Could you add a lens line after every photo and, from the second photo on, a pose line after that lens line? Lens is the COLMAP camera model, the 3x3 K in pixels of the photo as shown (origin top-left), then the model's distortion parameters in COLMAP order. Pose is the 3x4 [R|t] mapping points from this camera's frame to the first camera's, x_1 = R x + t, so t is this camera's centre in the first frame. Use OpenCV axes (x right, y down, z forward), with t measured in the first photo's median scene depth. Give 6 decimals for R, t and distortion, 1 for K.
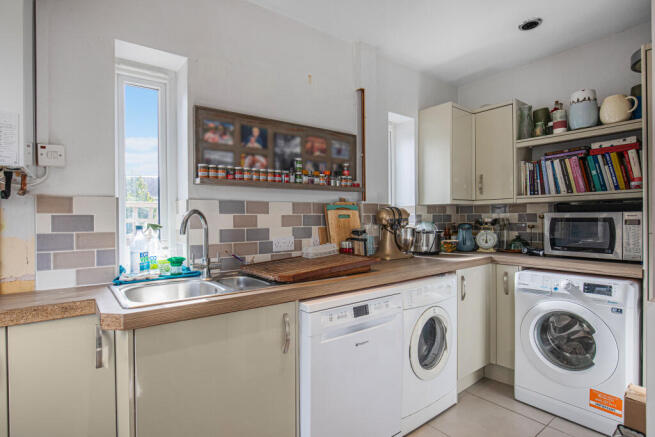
lens RADIAL K [[355.4, 0, 327.7], [0, 355.4, 219.3], [0, 0, 1]] dist [-0.000155, -0.000005]
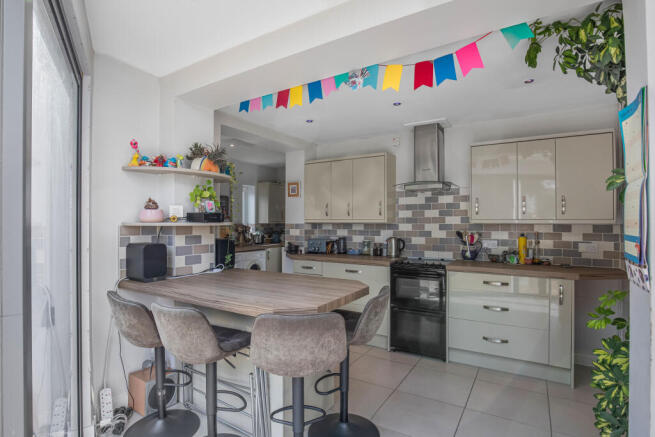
lens RADIAL K [[335.6, 0, 327.0], [0, 335.6, 221.2], [0, 0, 1]] dist [-0.000257, -0.000003]
pose [[0.941512, 0.010466, 0.336817, -0.062781], [-0.008131, 0.999932, -0.008342, -0.046913], [-0.336881, 0.005116, 0.941533, -1.455894]]
